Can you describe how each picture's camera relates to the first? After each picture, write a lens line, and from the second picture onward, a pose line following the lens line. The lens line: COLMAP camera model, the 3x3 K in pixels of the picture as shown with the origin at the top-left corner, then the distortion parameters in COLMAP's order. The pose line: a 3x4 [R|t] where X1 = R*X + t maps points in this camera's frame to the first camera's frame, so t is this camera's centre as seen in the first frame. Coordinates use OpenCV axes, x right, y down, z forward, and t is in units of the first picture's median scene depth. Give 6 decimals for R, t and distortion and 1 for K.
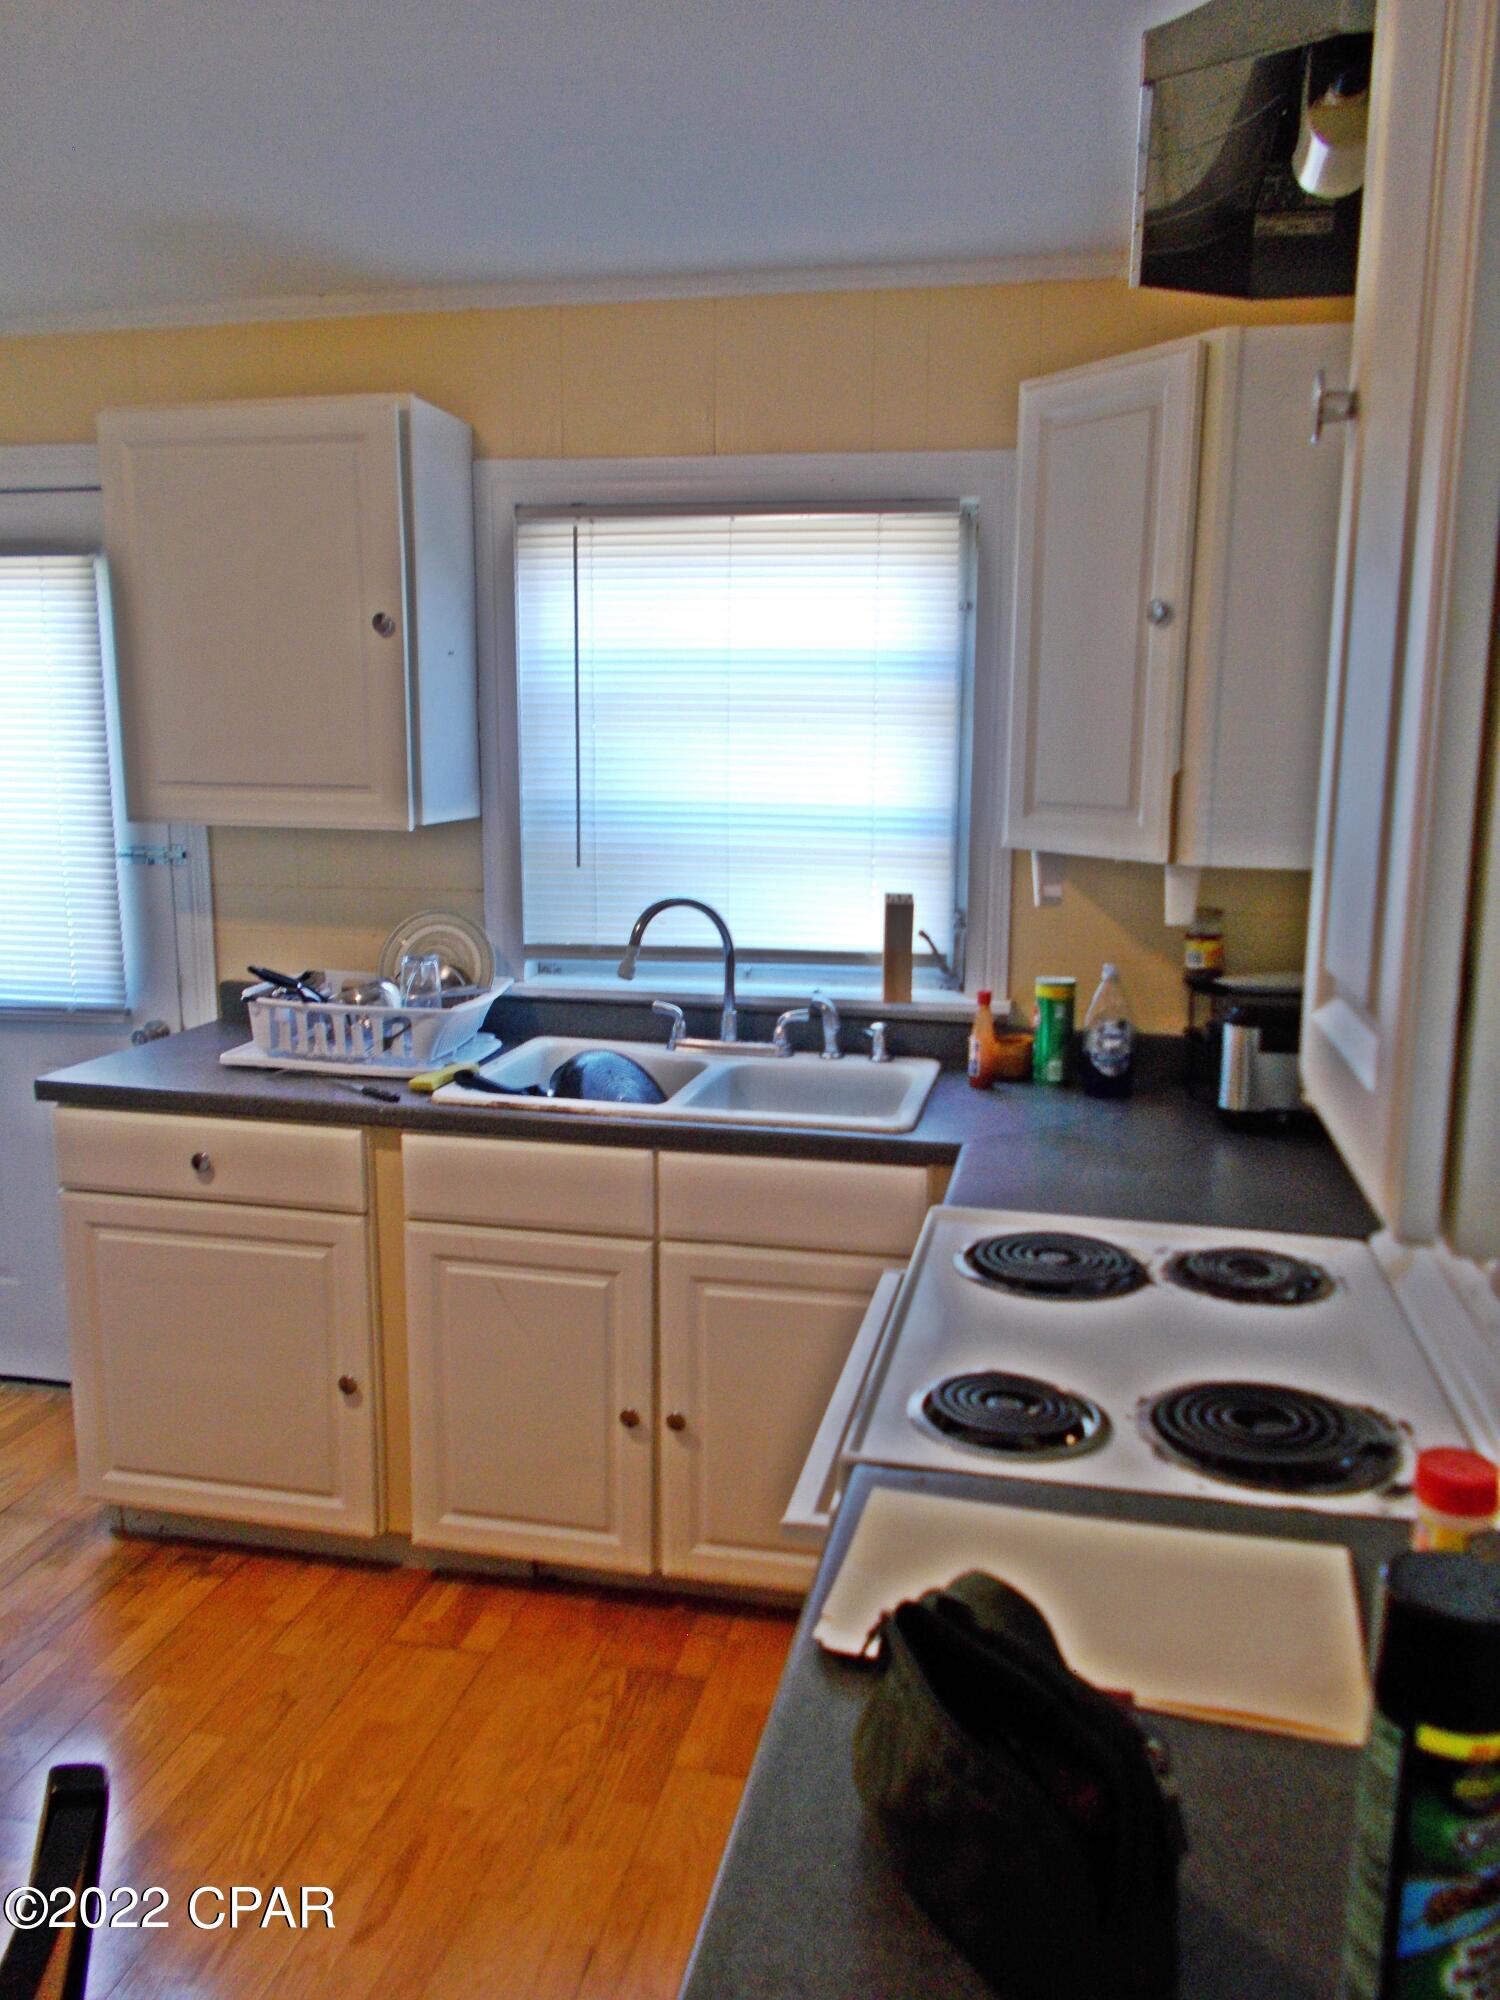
lens RADIAL K [[1514.0, 0, 773.1], [0, 1514.0, 1011.4], [0, 0, 1]] dist [-0.009717, 0.005058]
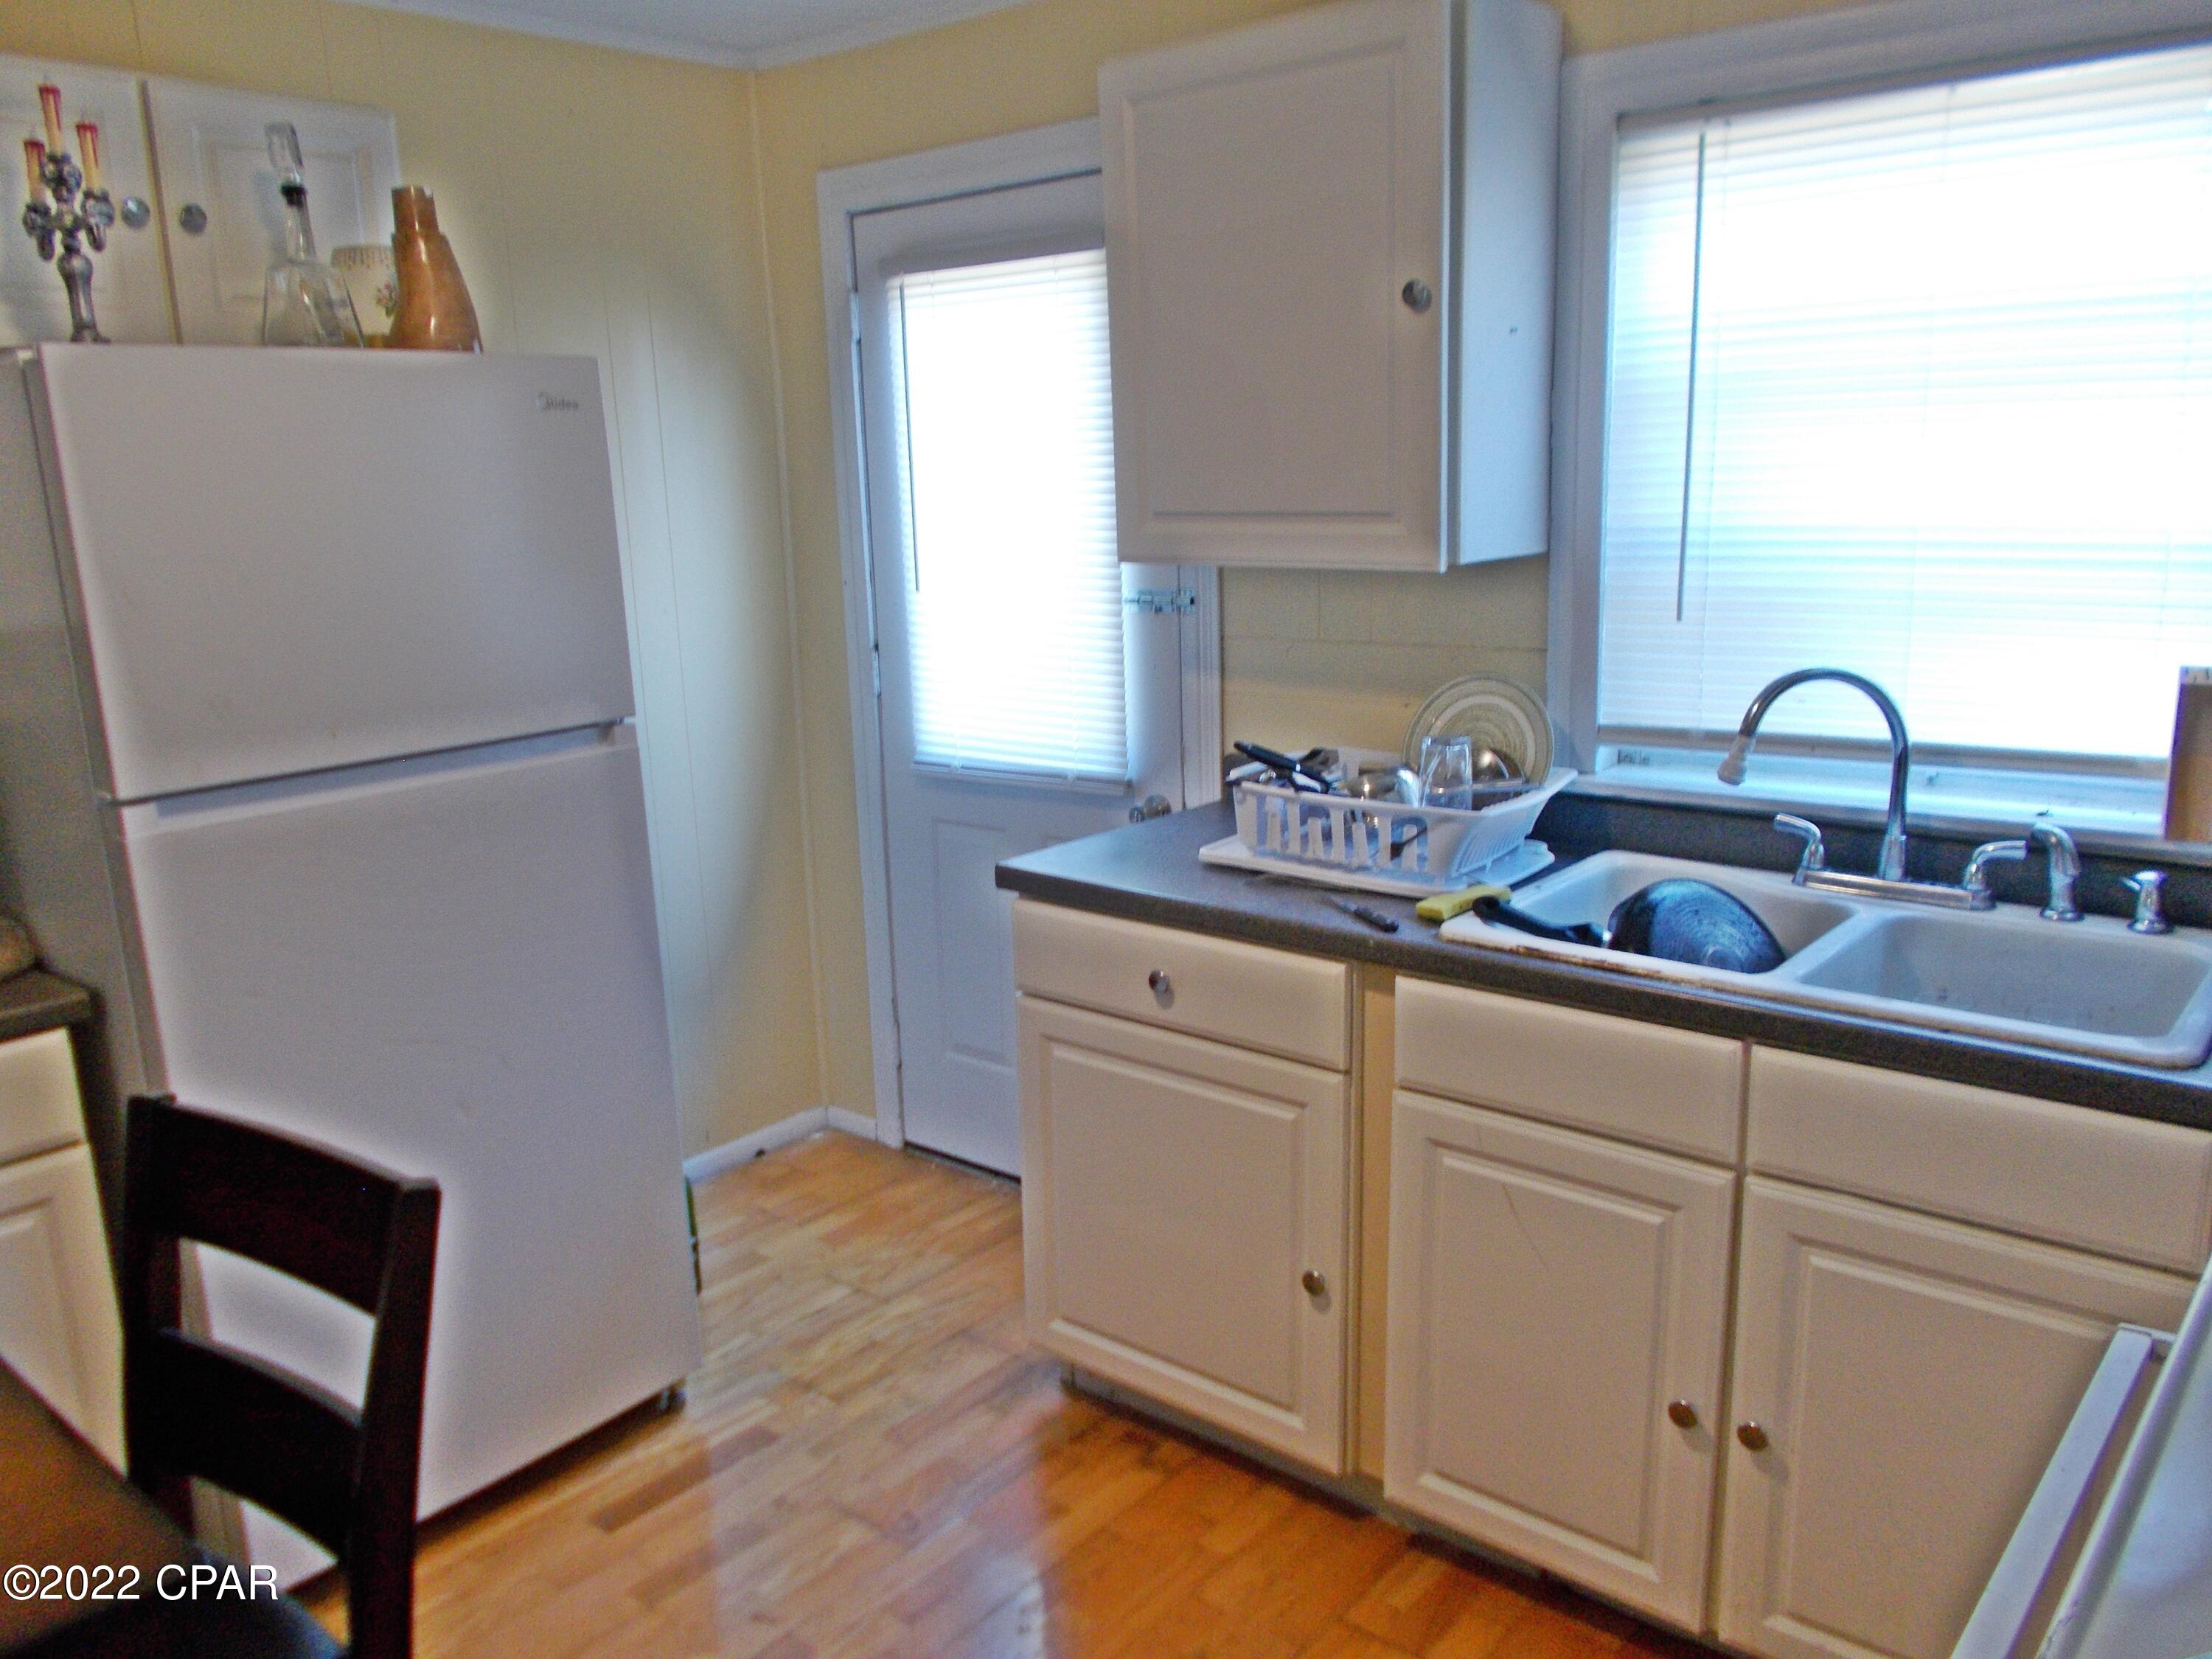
lens RADIAL K [[1674.5, 0, 1080.9], [0, 1674.5, 844.6], [0, 0, 1]] dist [-0.009717, 0.005058]
pose [[0.875240, 0.071490, -0.478377, 0.011470], [-0.048907, 0.997028, 0.059518, -0.024456], [0.481210, -0.028696, 0.876136, 0.176005]]
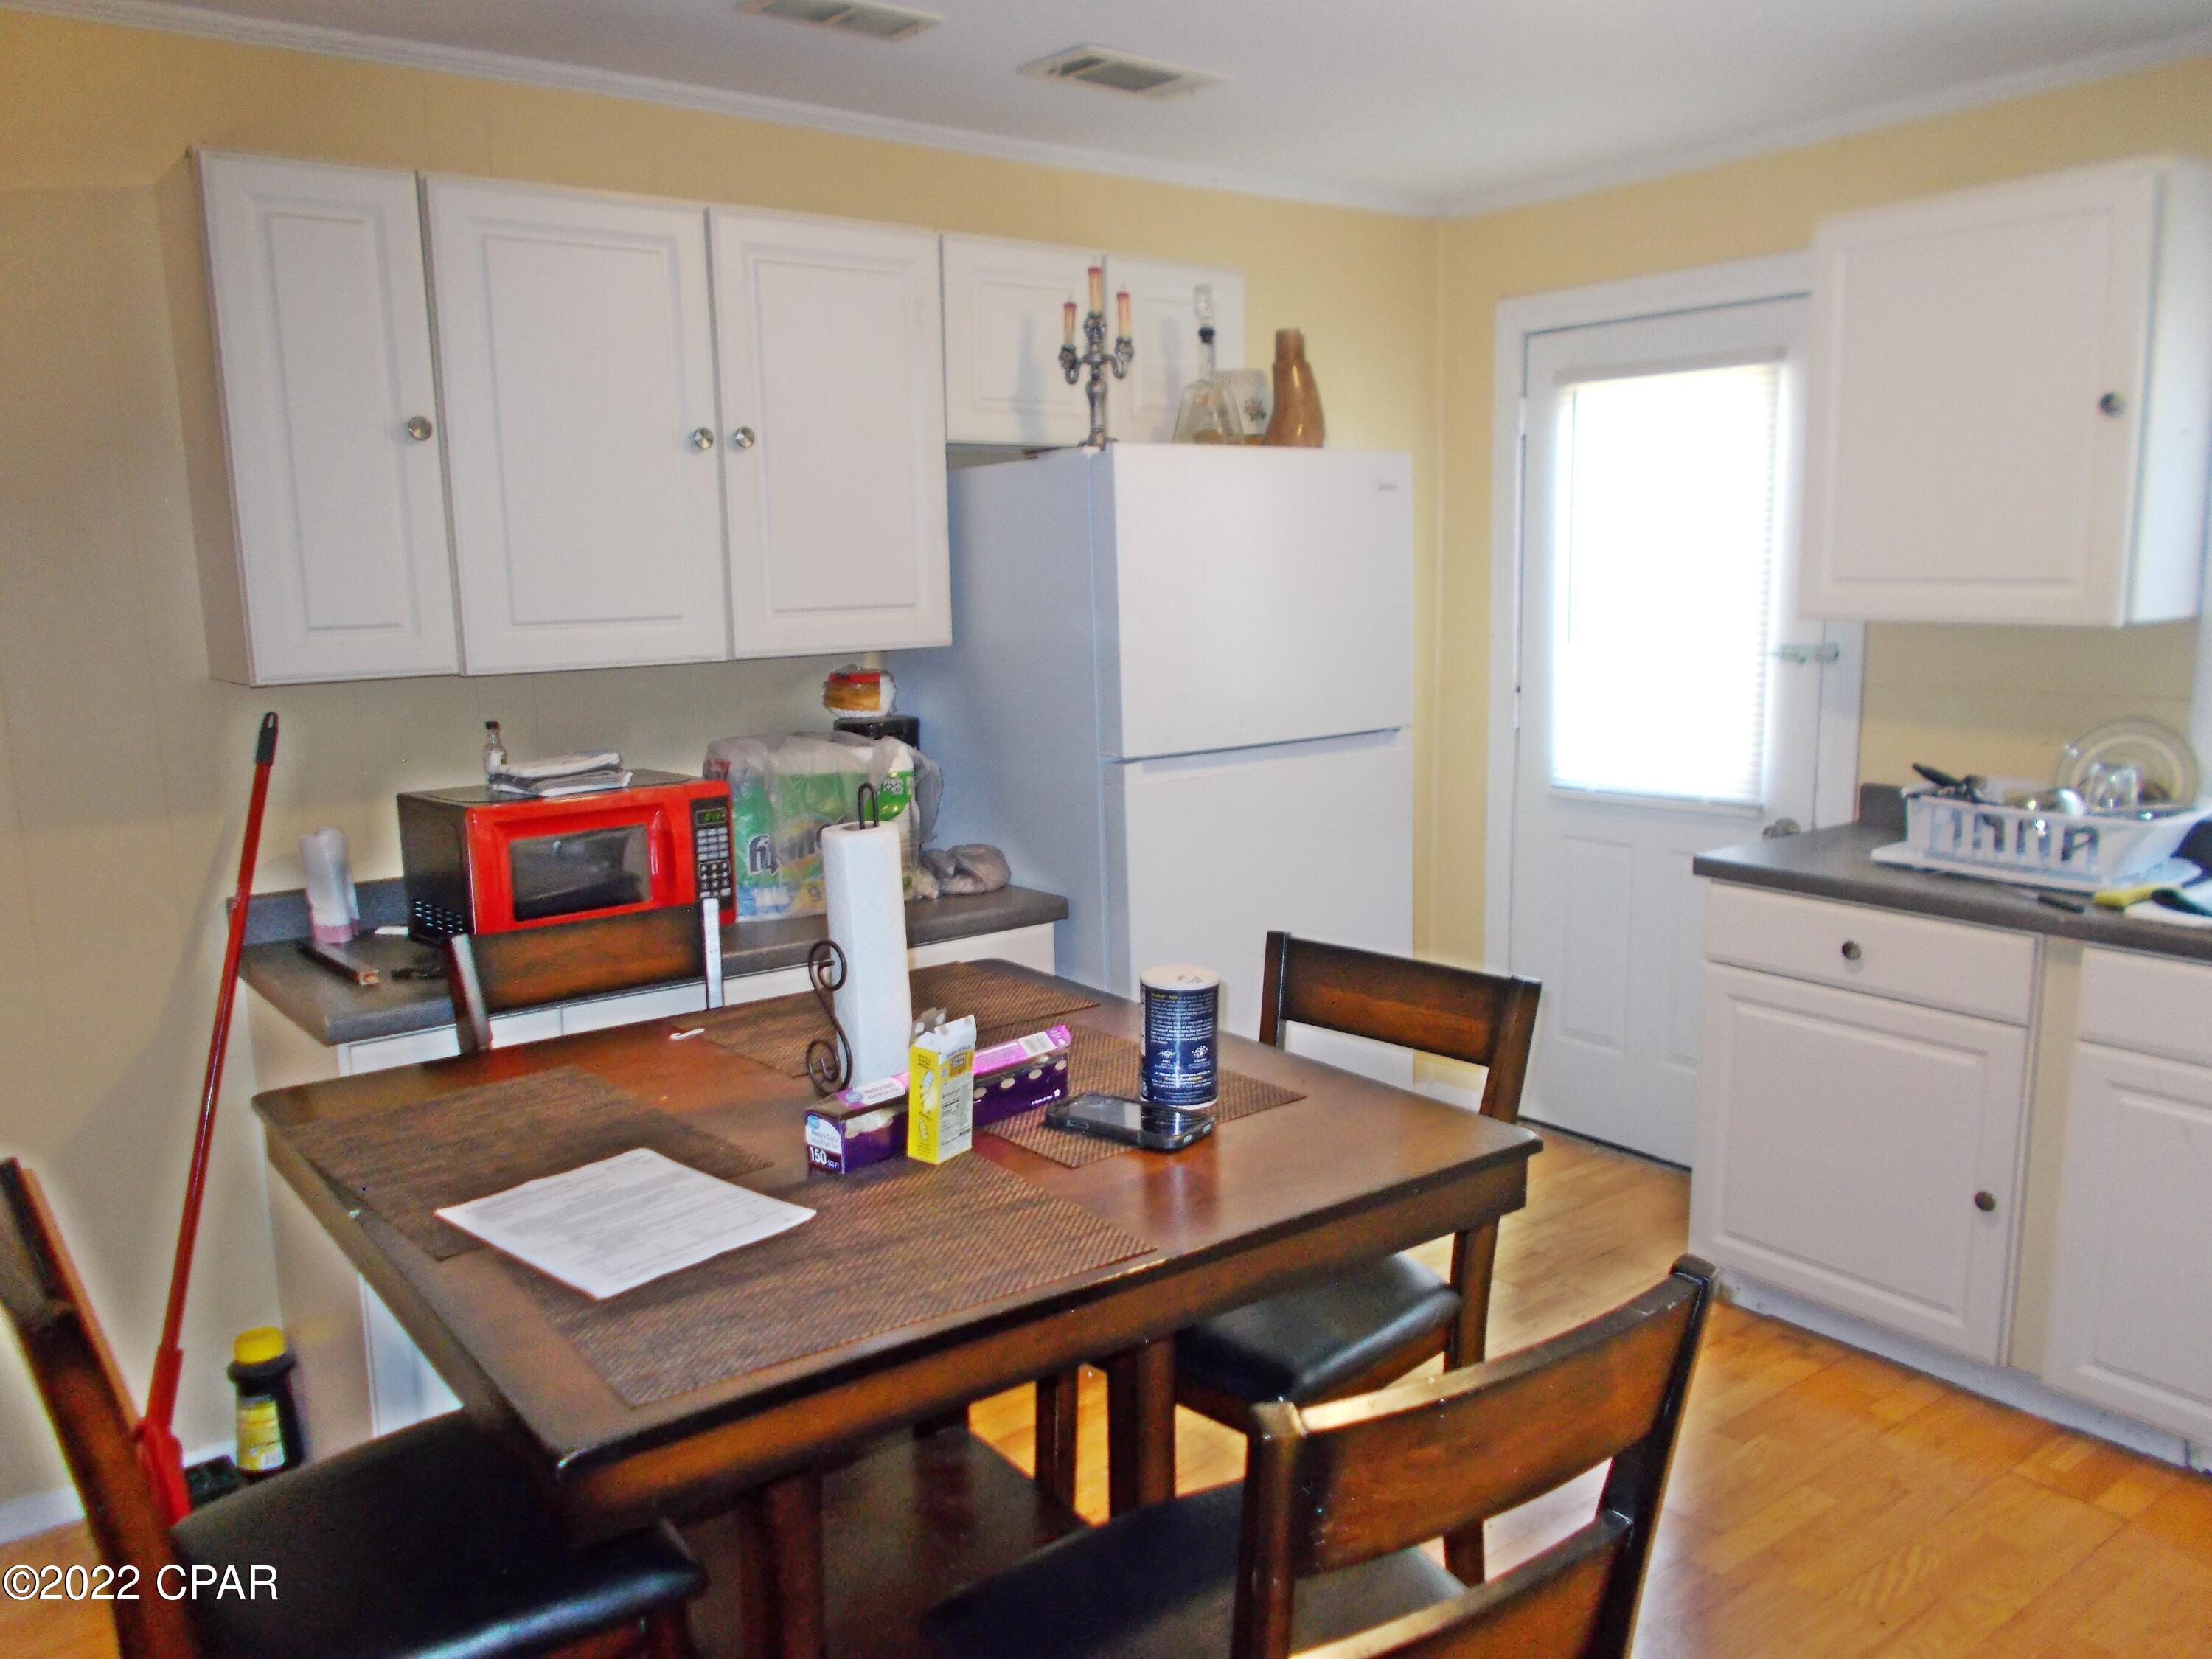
lens RADIAL K [[1651.5, 0, 1102.2], [0, 1651.5, 849.4], [0, 0, 1]] dist [-0.001010, -0.008844]
pose [[0.752922, 0.092833, -0.651530, -0.038939], [-0.095082, 0.994959, 0.031888, 0.041772], [0.651205, 0.037939, 0.757953, -0.159542]]
